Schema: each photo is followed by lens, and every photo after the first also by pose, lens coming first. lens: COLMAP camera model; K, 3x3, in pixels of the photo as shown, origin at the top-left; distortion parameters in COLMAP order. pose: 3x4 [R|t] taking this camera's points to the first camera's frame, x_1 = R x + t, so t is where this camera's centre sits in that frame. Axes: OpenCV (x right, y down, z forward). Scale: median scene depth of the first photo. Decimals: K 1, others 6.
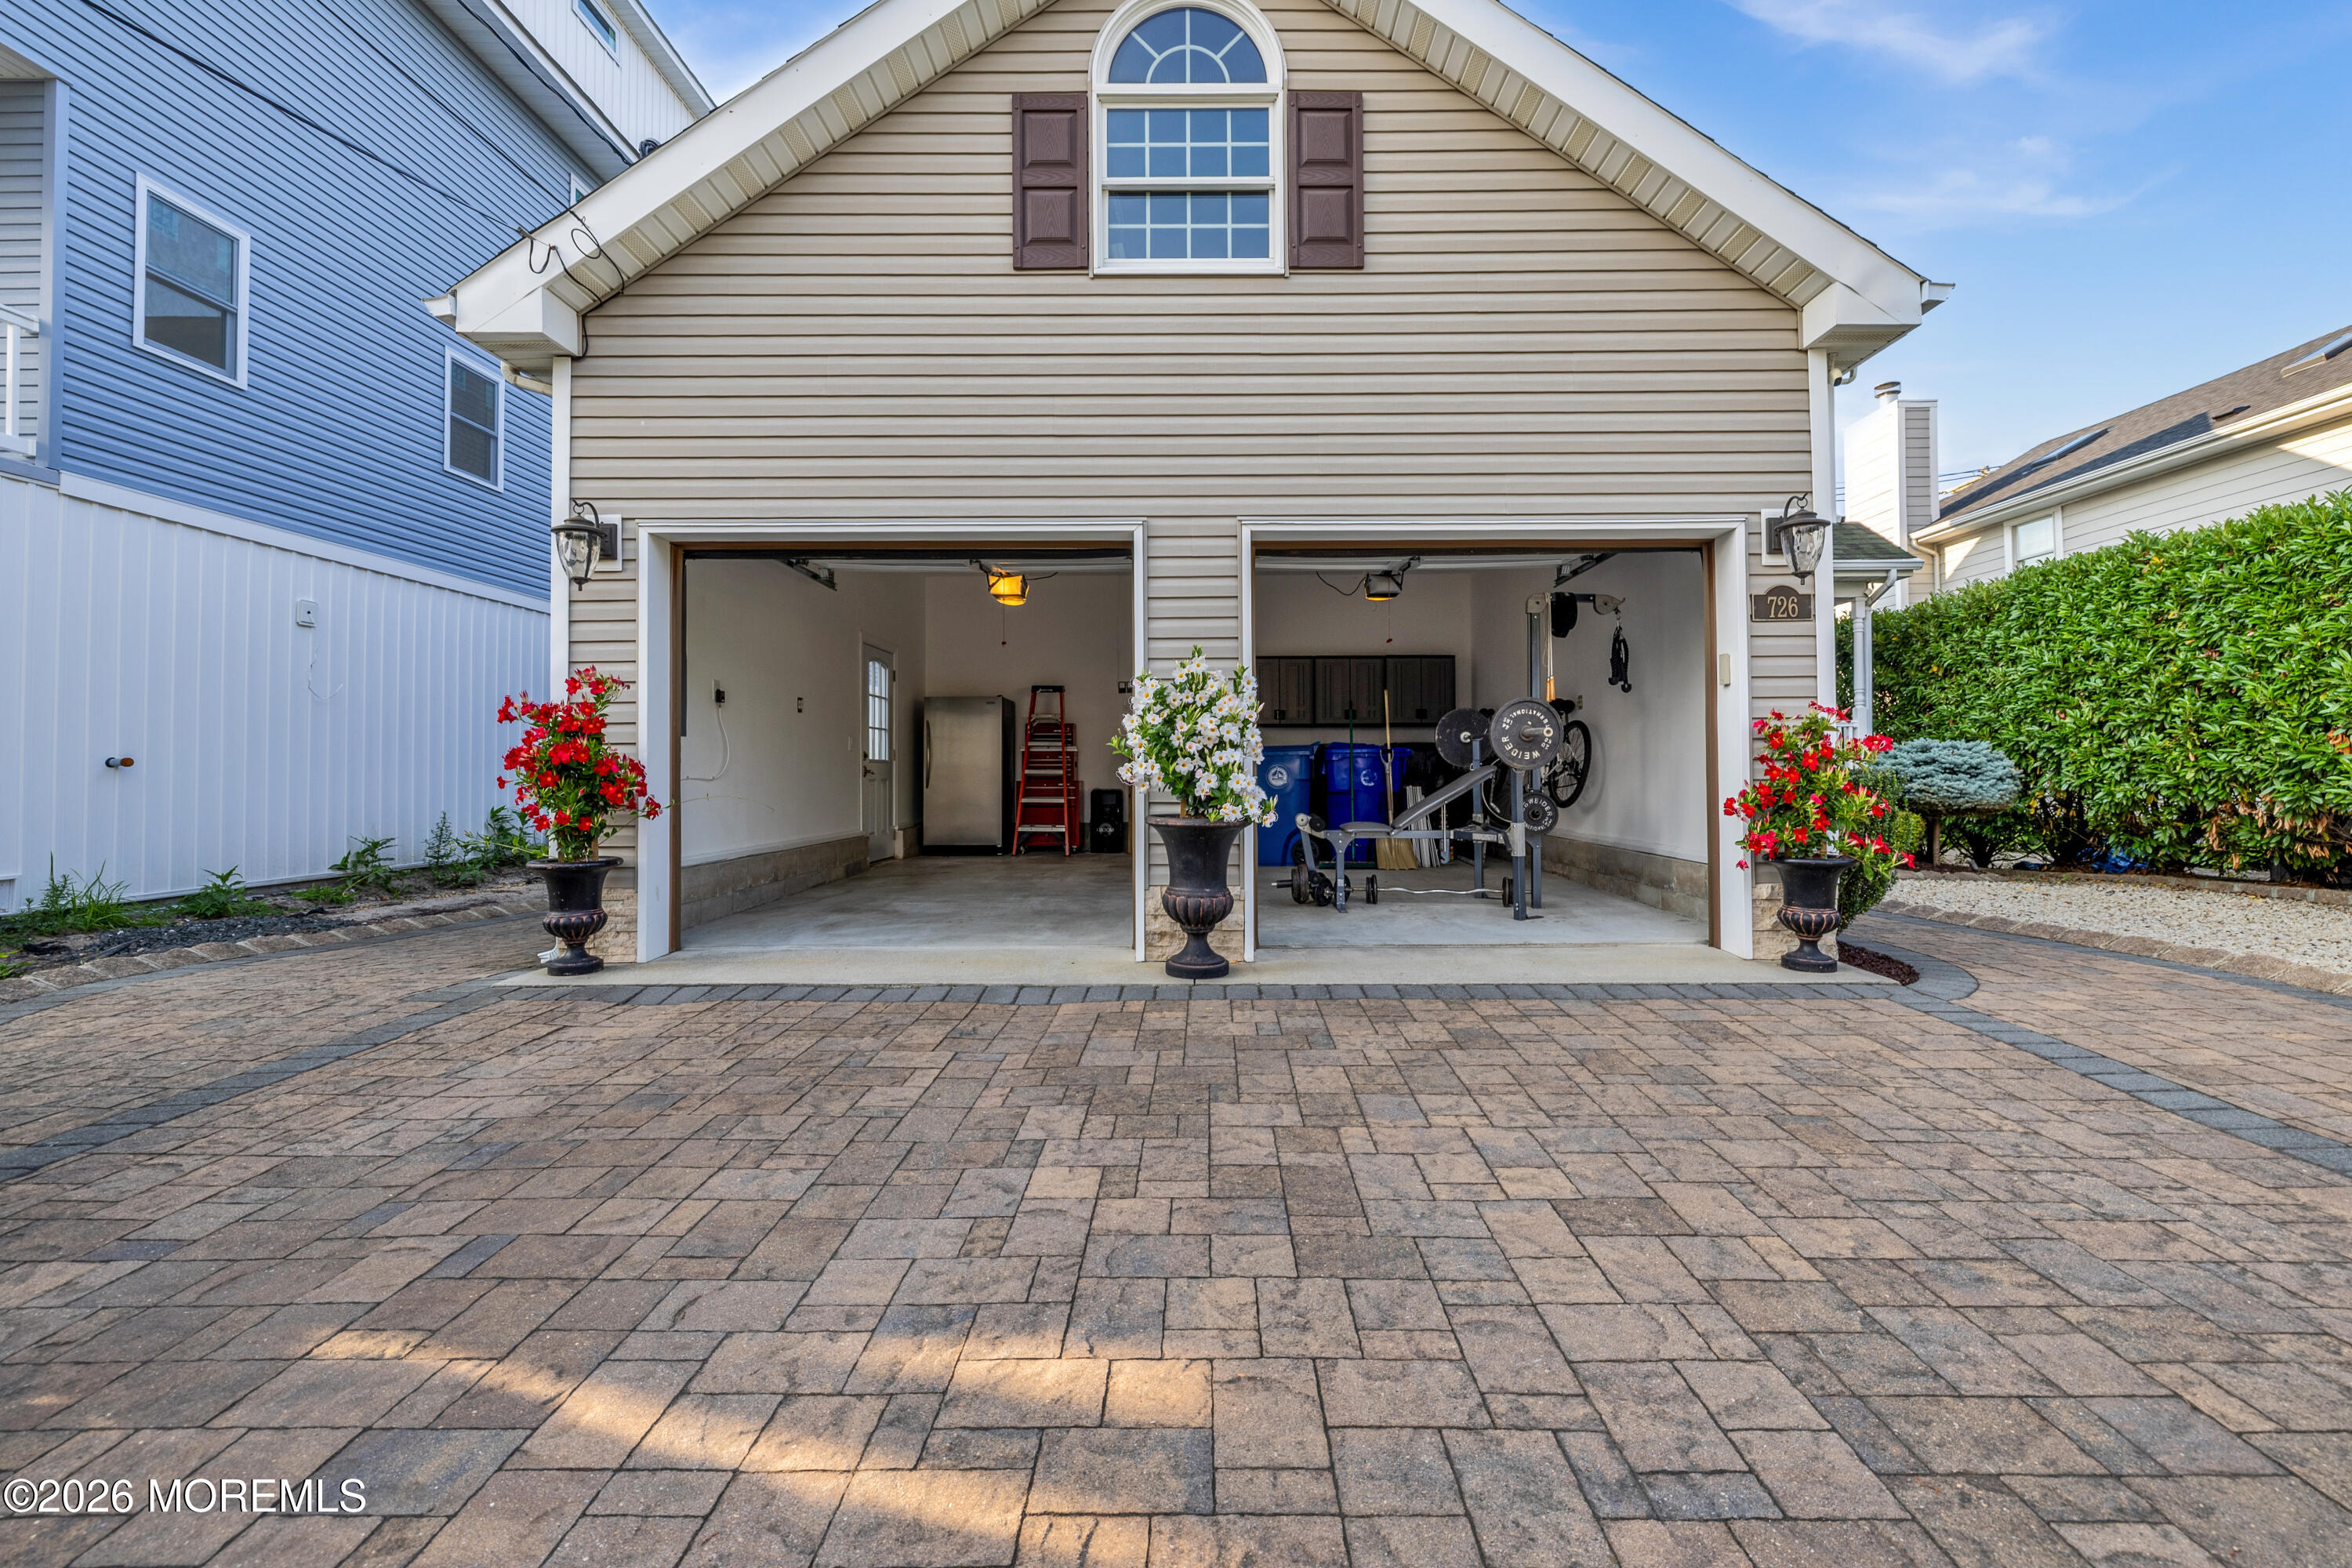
lens RADIAL K [[1027.6, 0, 1202.3], [0, 1027.6, 742.5], [0, 0, 1]] dist [0.006012, -0.000499]
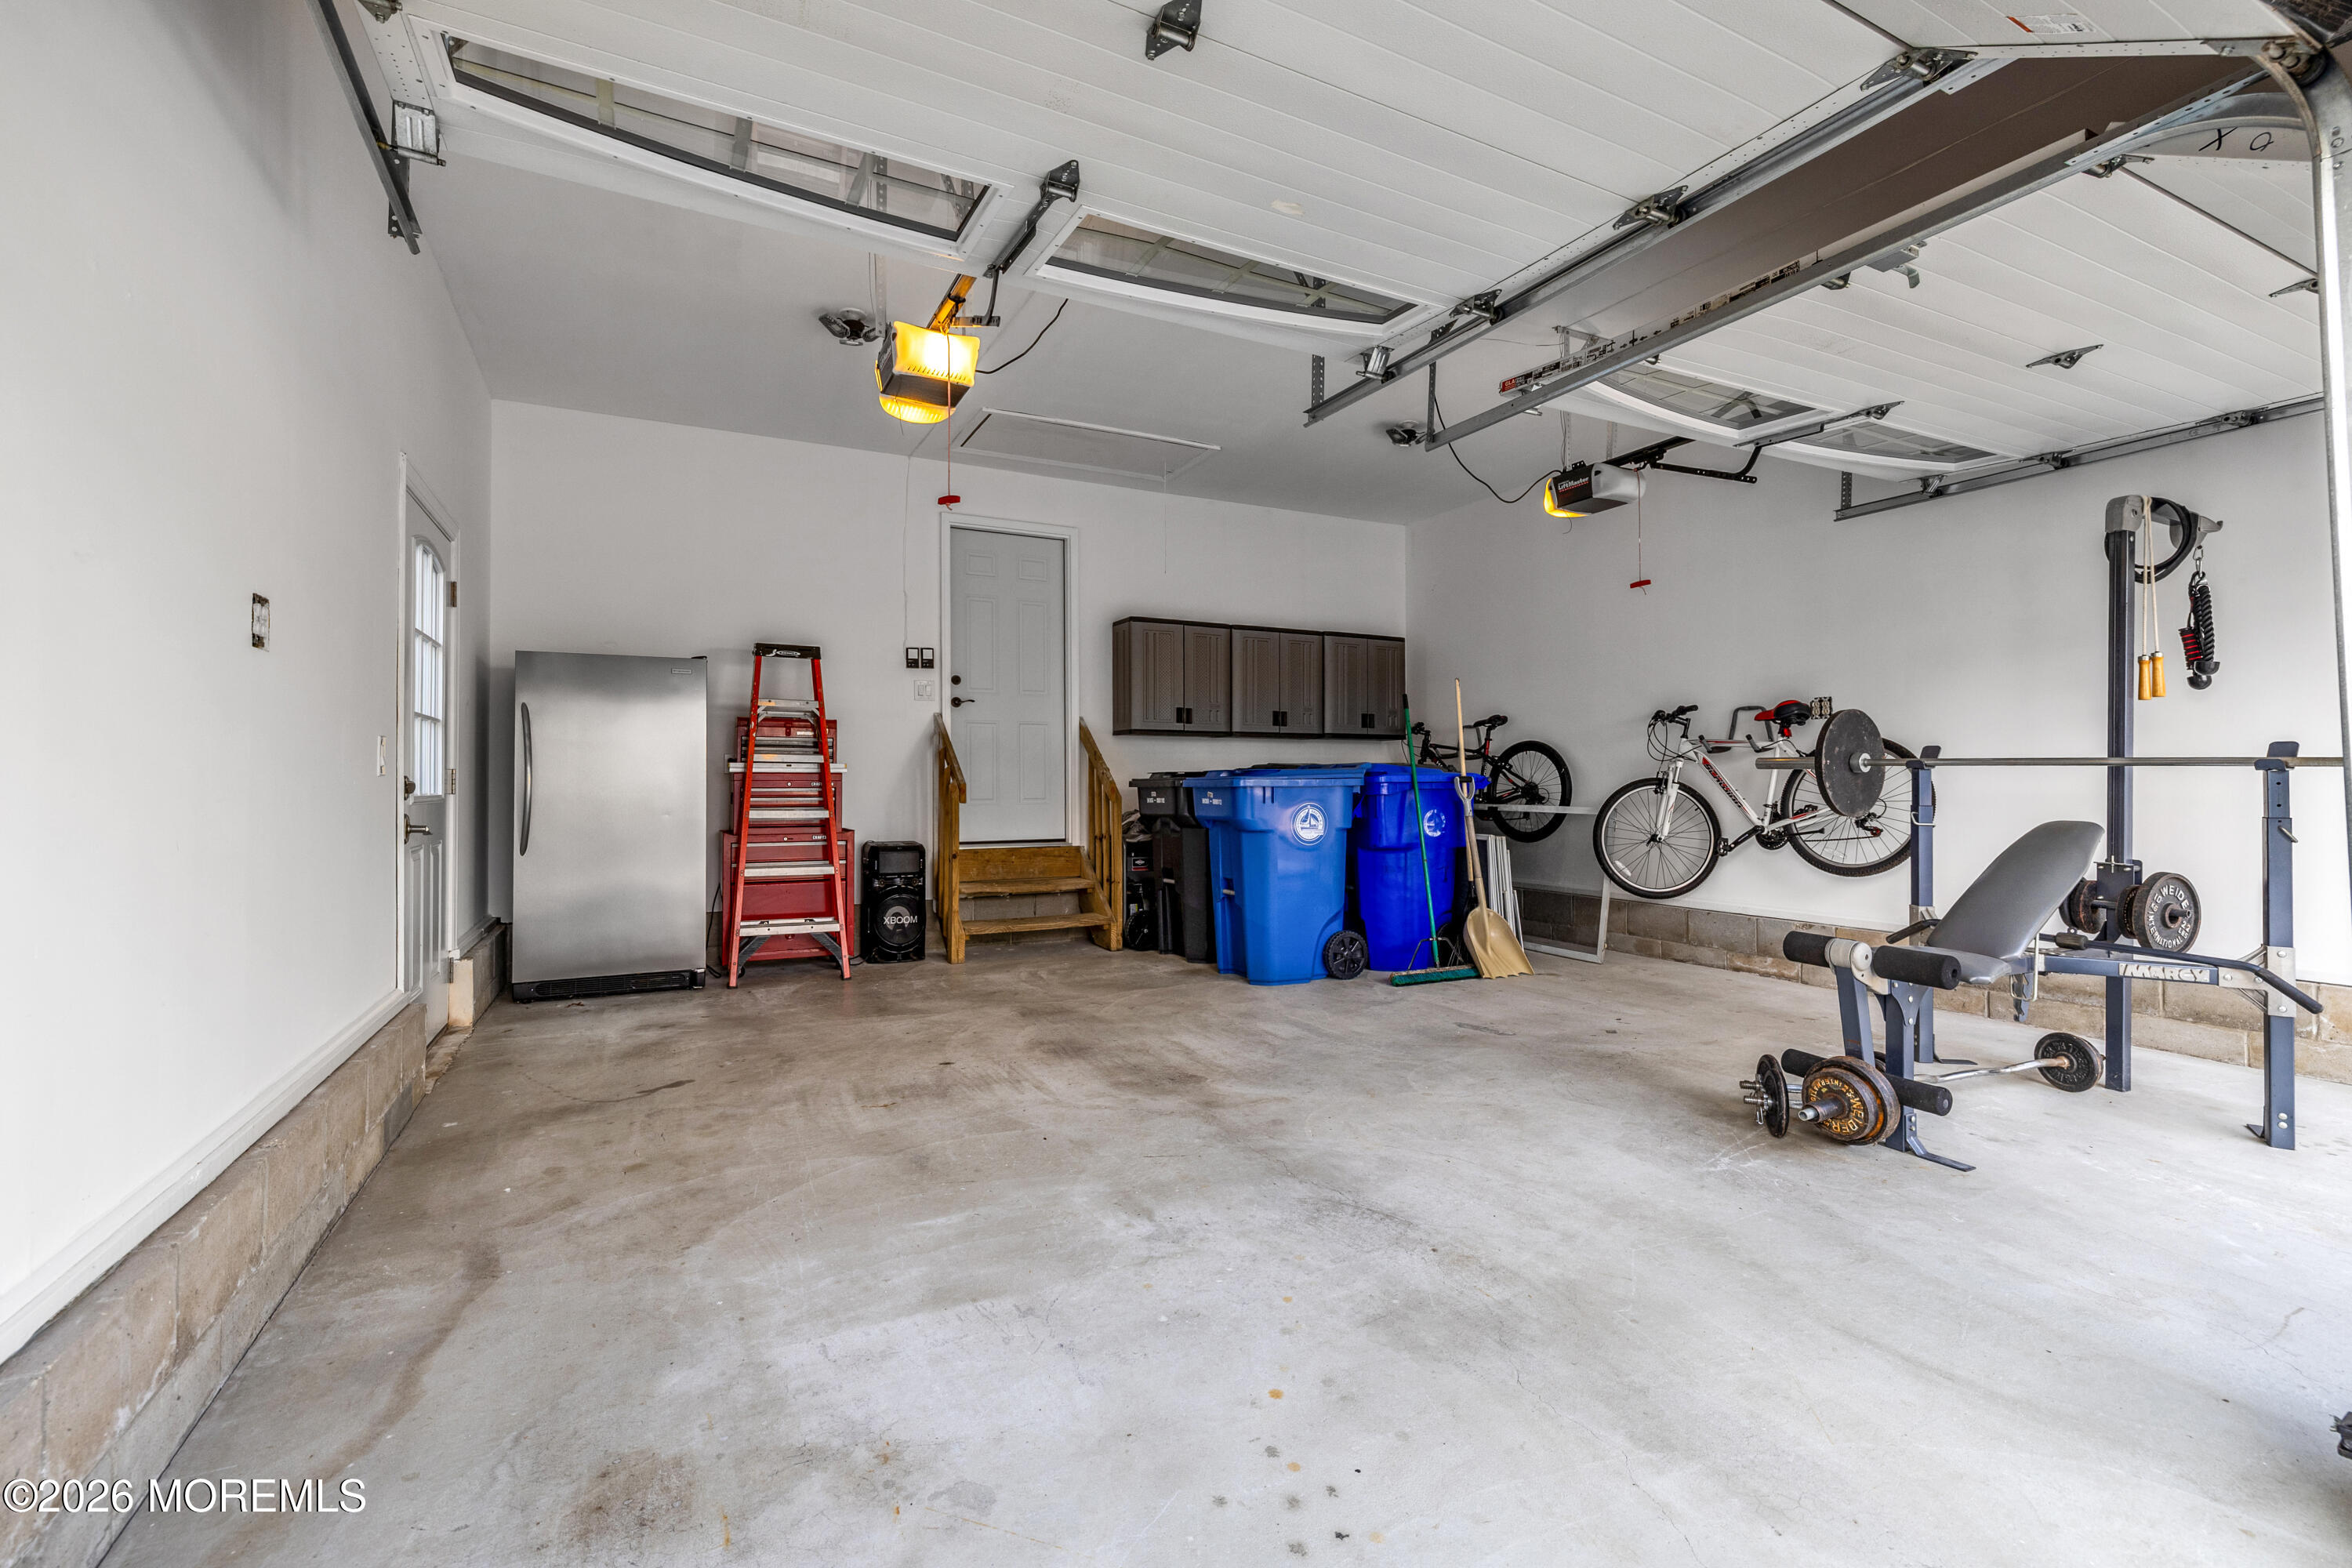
lens RADIAL K [[1027.6, 0, 1166.2], [0, 1027.6, 768.9], [0, 0, 1]] dist [0.006012, -0.000499]
pose [[0.888997, 0.004555, 0.457889, -0.216328], [-0.012773, 0.999808, 0.014853, -0.003483], [-0.457734, -0.019053, 0.888885, 0.457644]]
